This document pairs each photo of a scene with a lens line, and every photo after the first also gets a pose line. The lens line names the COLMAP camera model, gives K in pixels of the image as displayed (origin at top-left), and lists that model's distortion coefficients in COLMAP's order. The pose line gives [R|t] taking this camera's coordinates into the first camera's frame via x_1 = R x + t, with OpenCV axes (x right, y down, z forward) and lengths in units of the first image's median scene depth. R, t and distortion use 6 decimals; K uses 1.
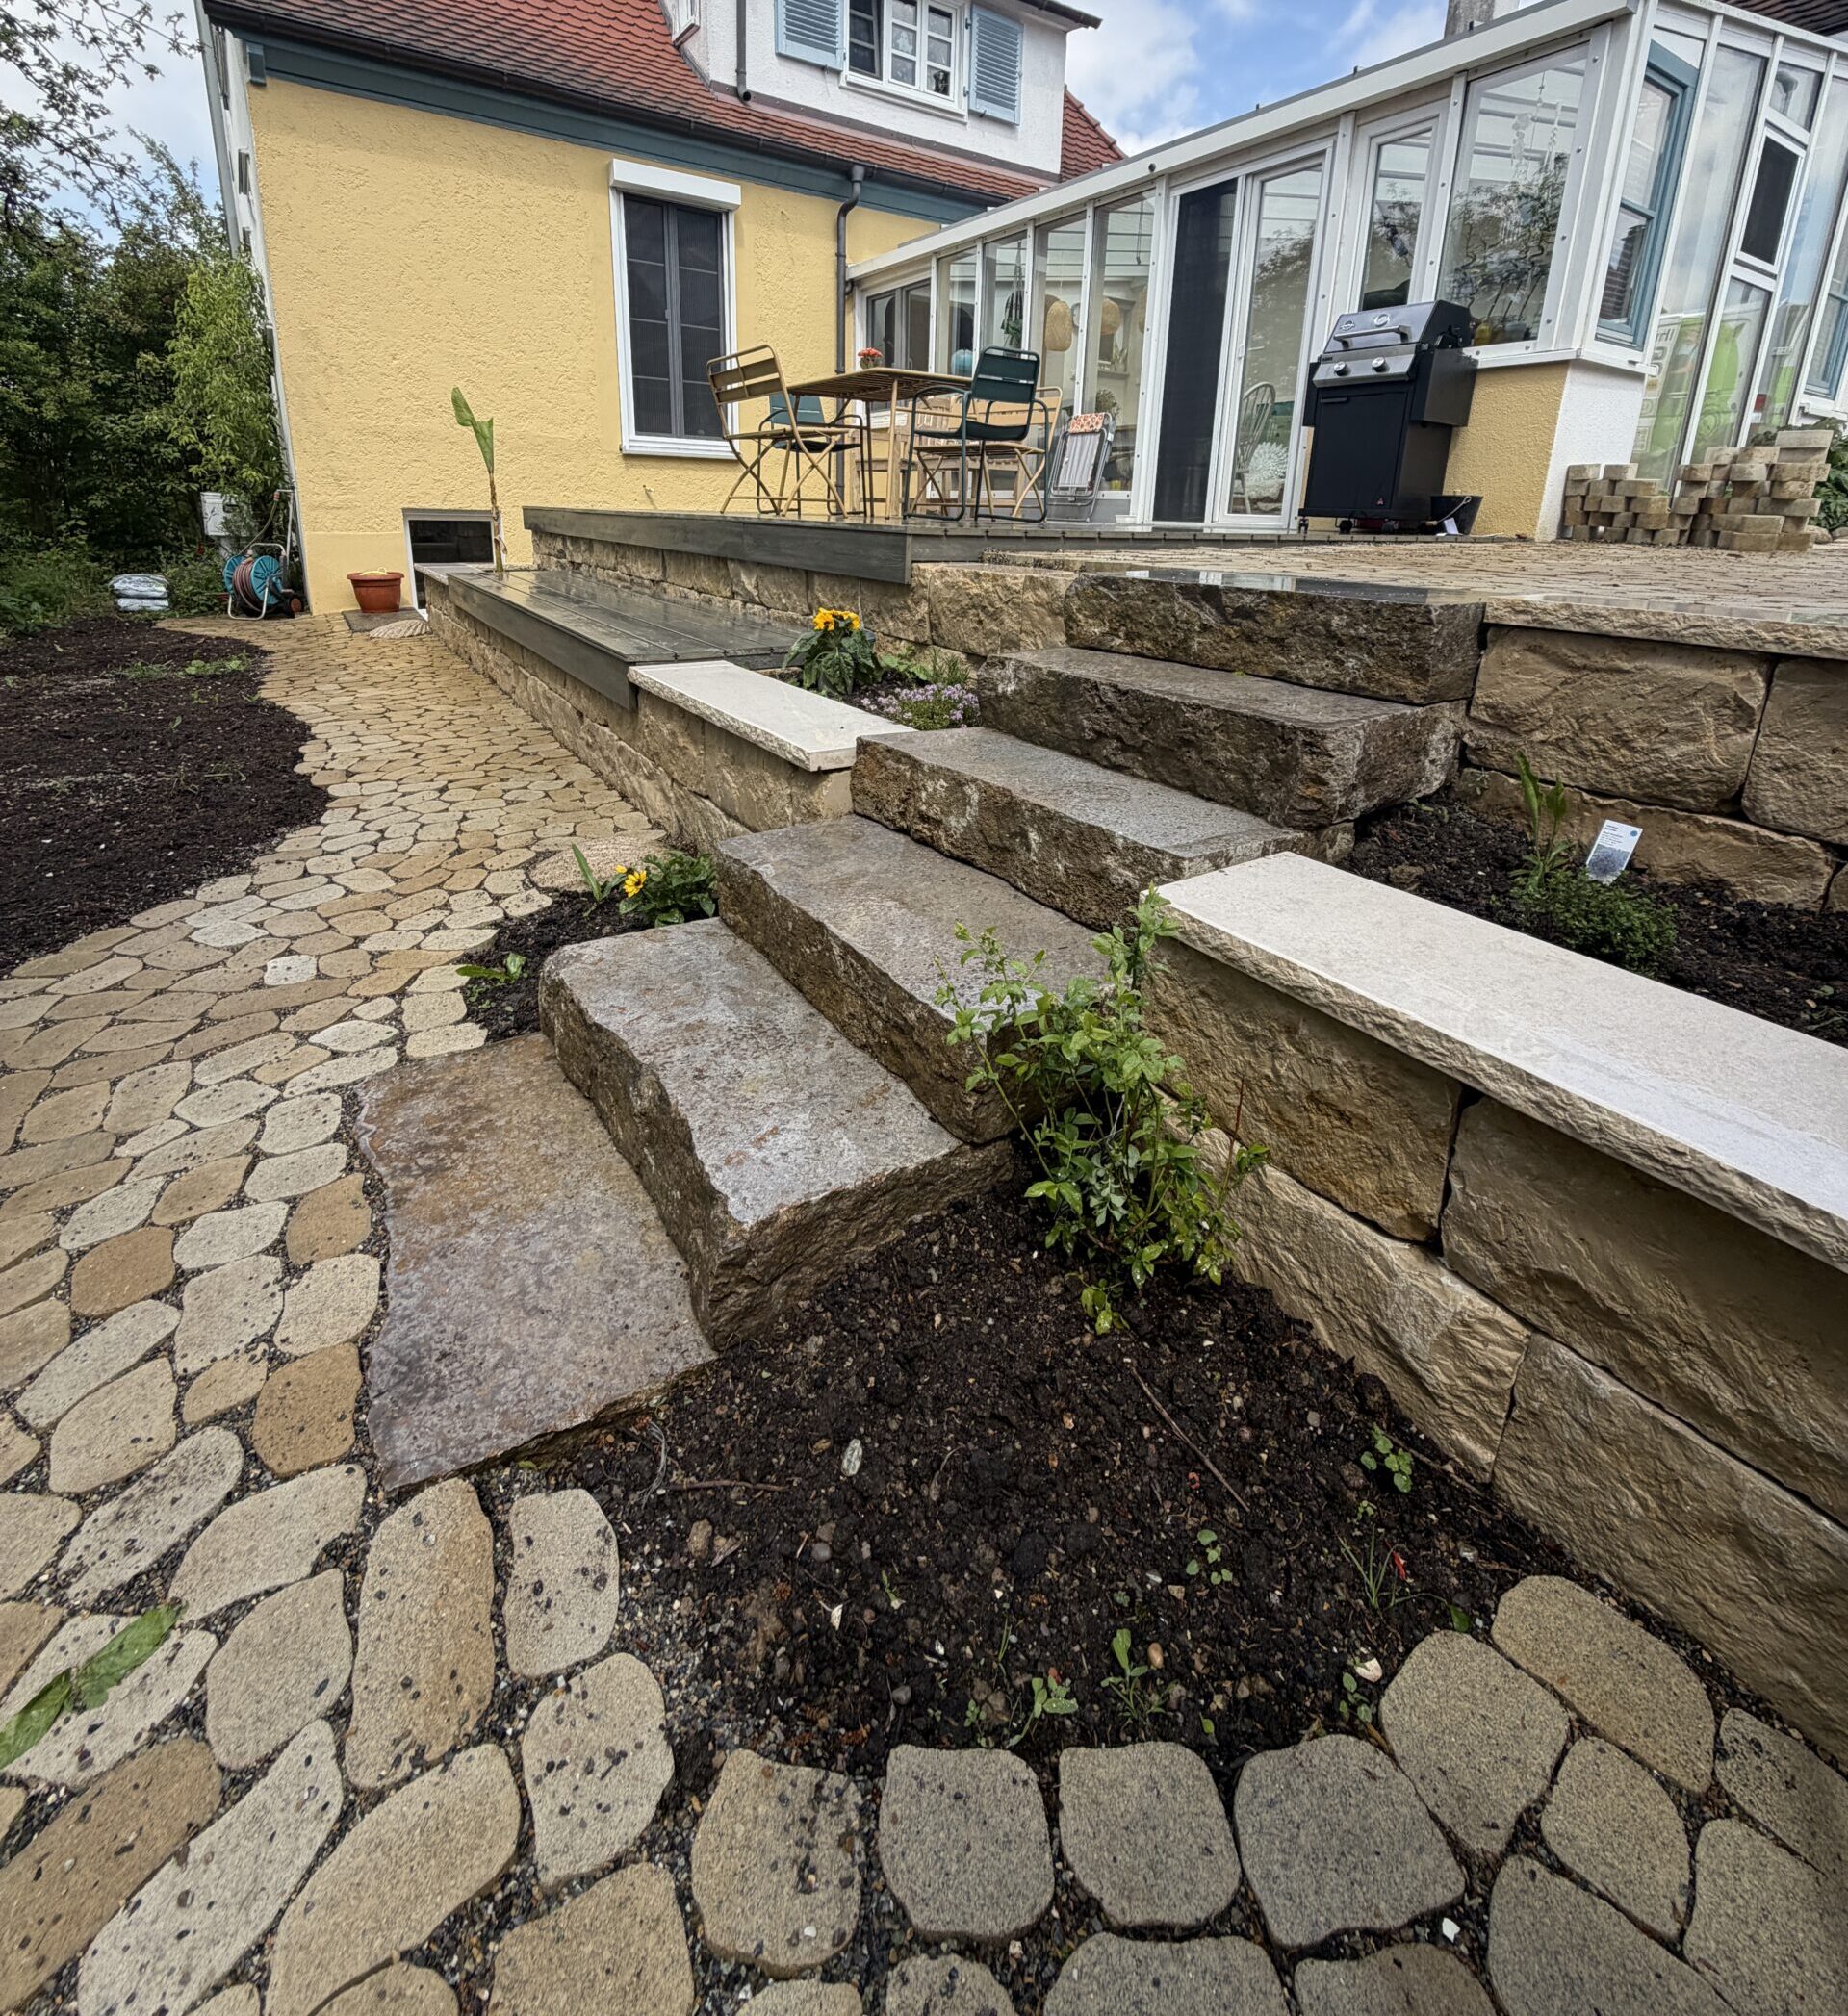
lens RADIAL K [[968.6, 0, 924.6], [0, 968.6, 778.7], [0, 0, 1]] dist [0.001846, -0.001282]
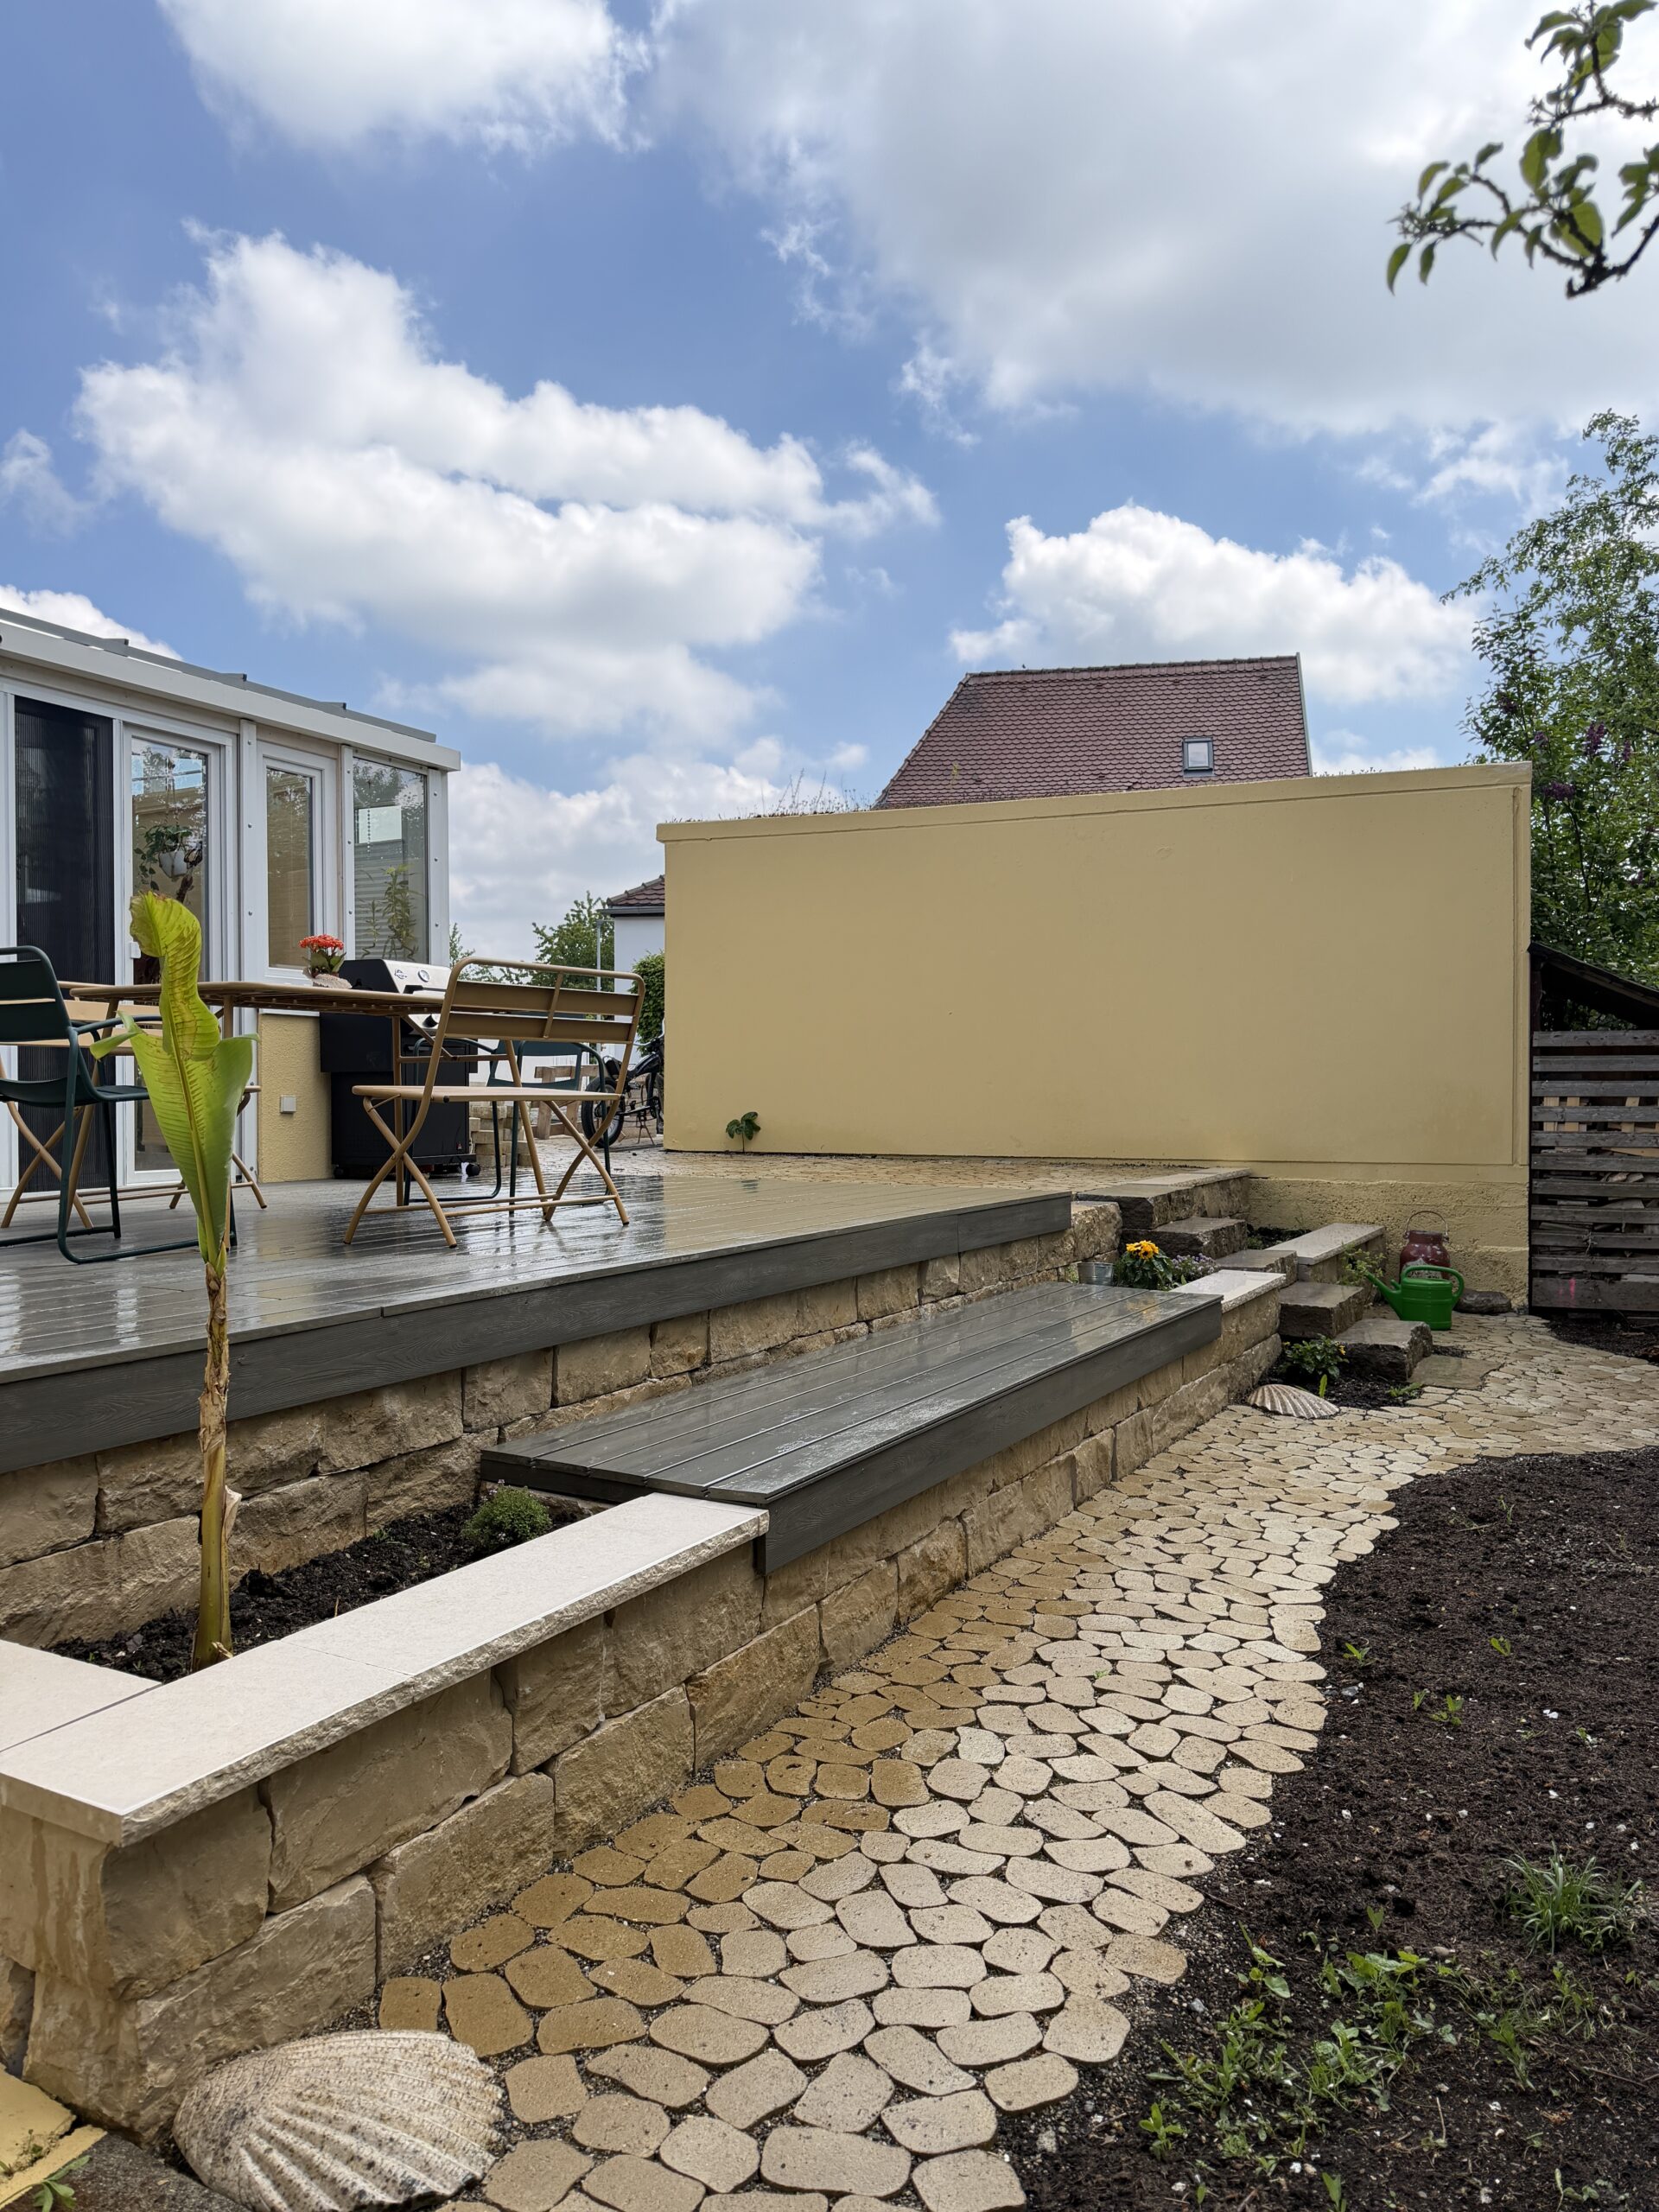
lens RADIAL K [[1504.2, 0, 829.5], [0, 1504.2, 1106.0], [0, 0, 1]] dist [0.046790, -0.000396]
pose [[-0.457110, -0.040955, 0.888467, -1.155115], [0.221855, 0.962112, 0.158493, -0.504289], [-0.861296, 0.269560, -0.430705, 1.376370]]
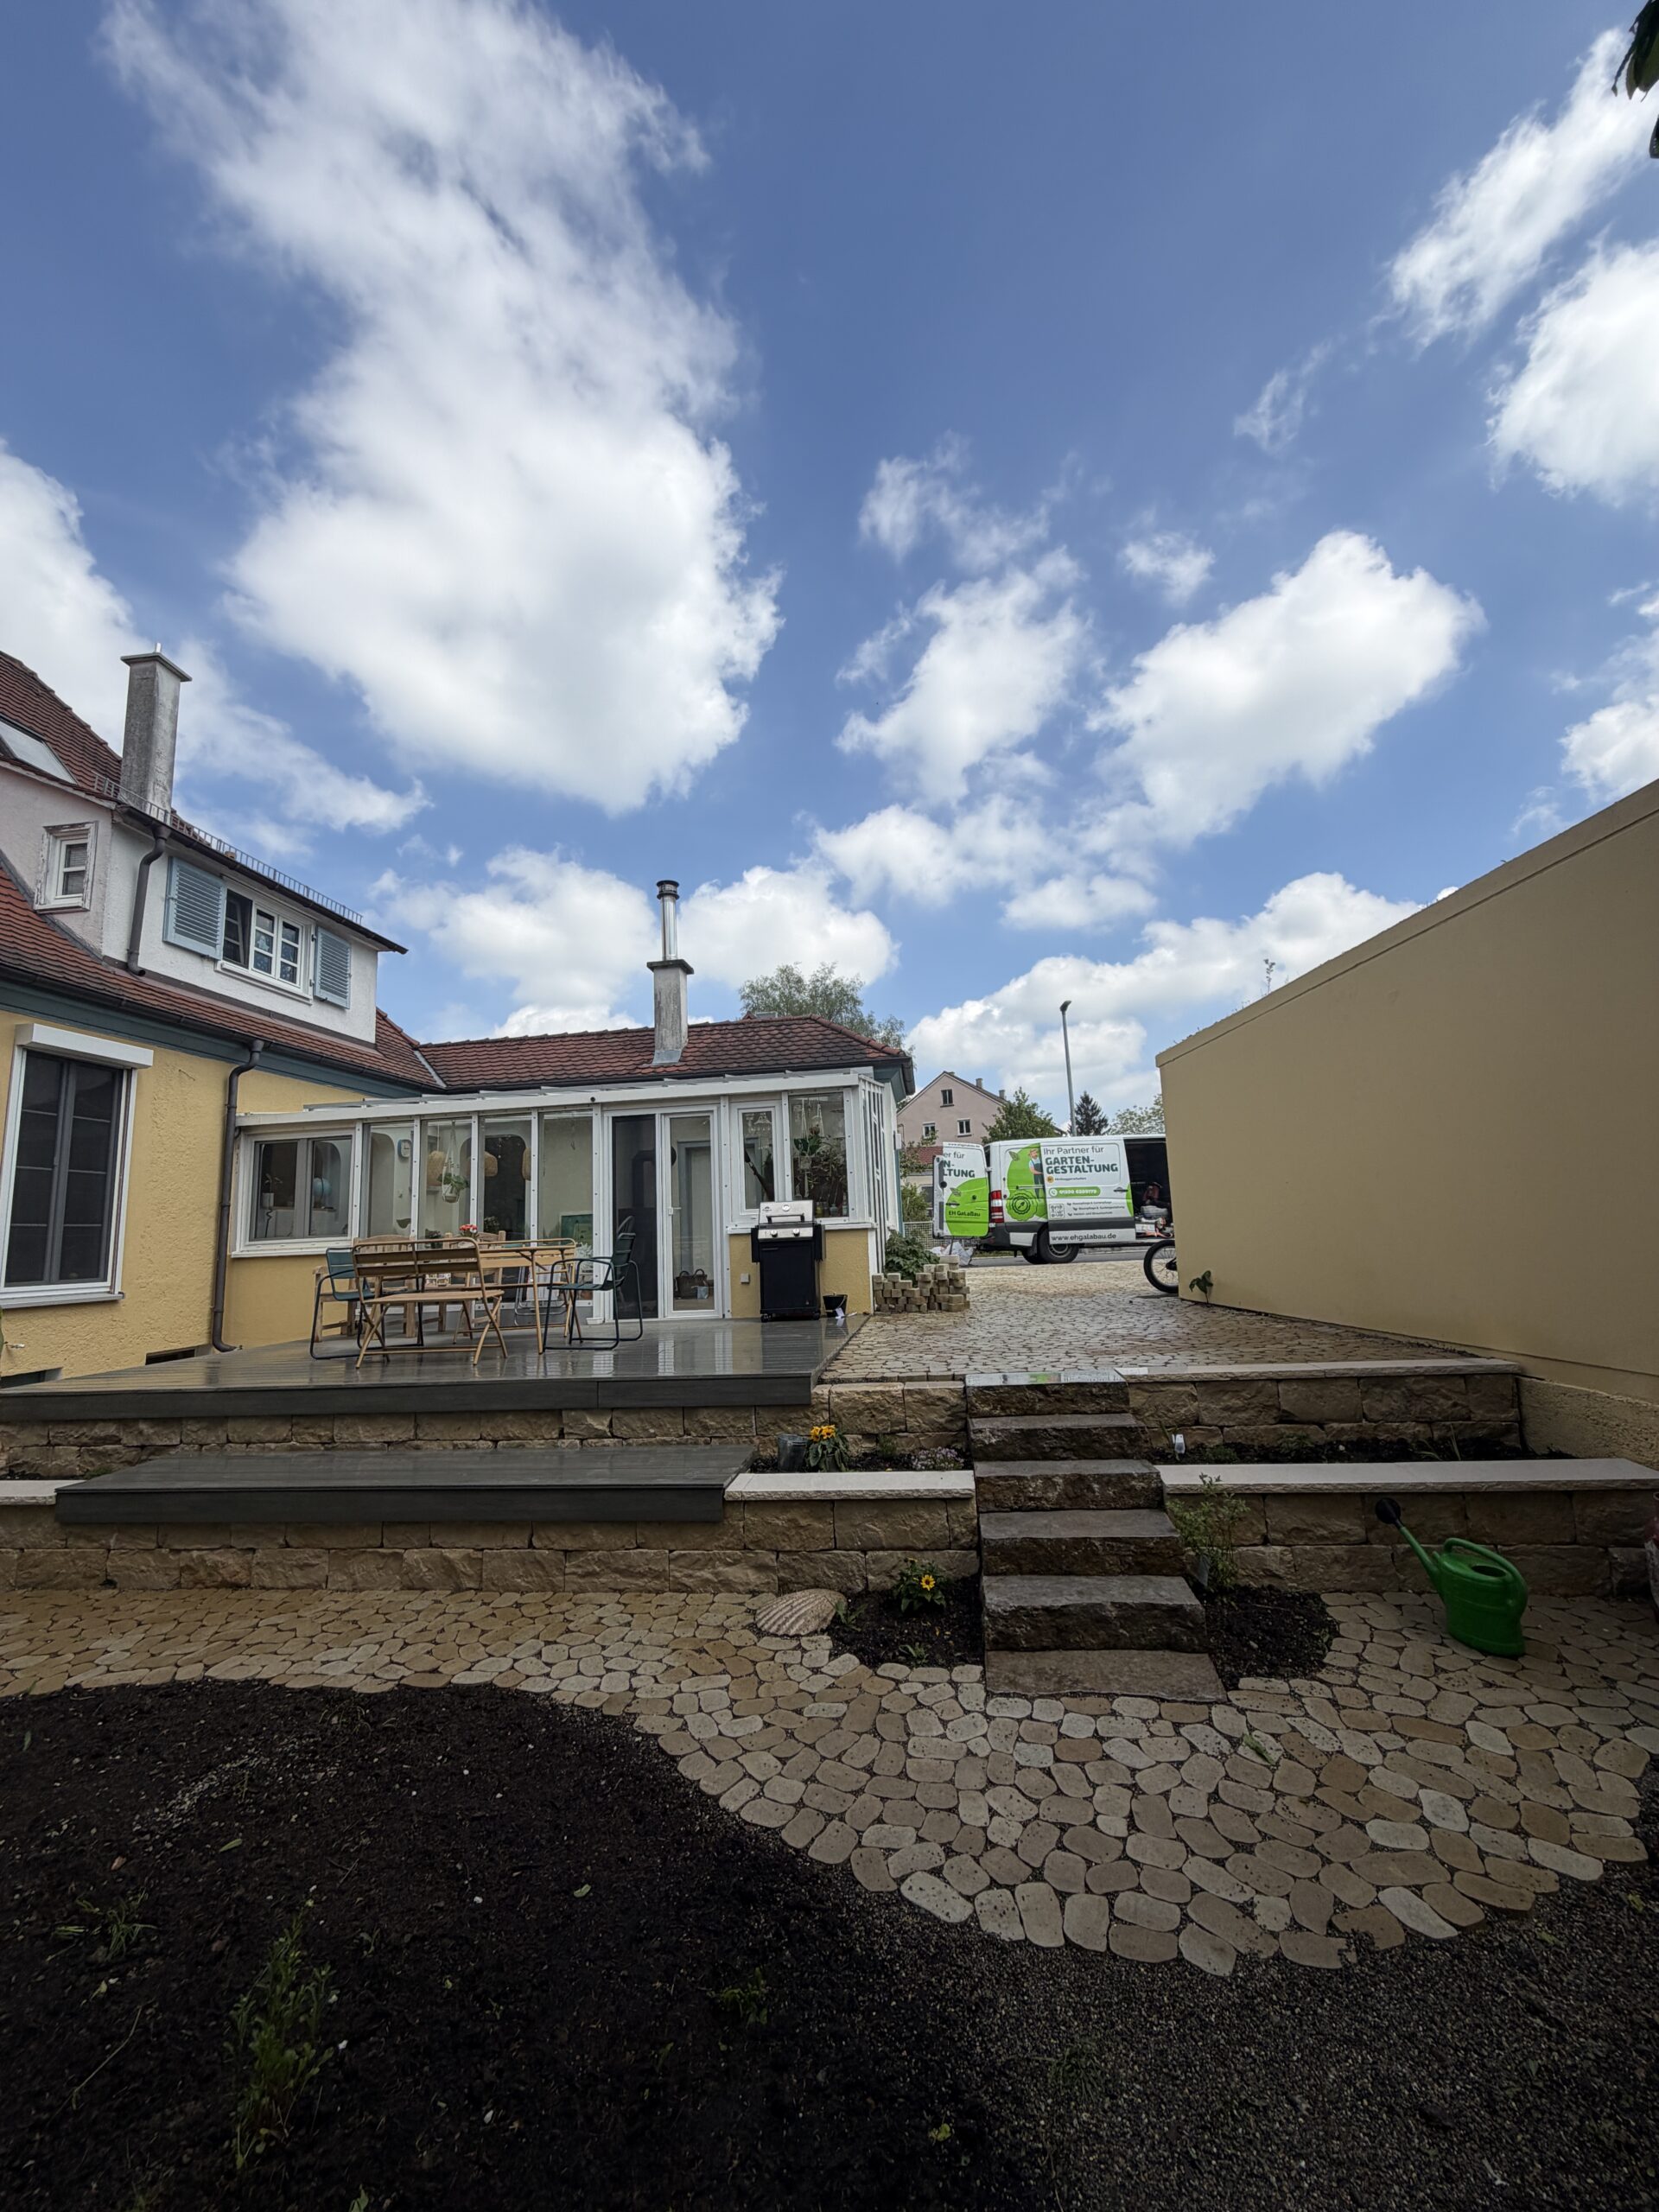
lens RADIAL K [[873.4, 0, 829.5], [0, 873.4, 1106.0], [0, 0, 1]] dist [-0.001483, 0.000421]
pose [[0.654852, 0.056467, 0.753645, -0.765599], [0.262216, 0.918283, -0.296646, -0.131269], [-0.708810, 0.391877, 0.586533, -0.130869]]
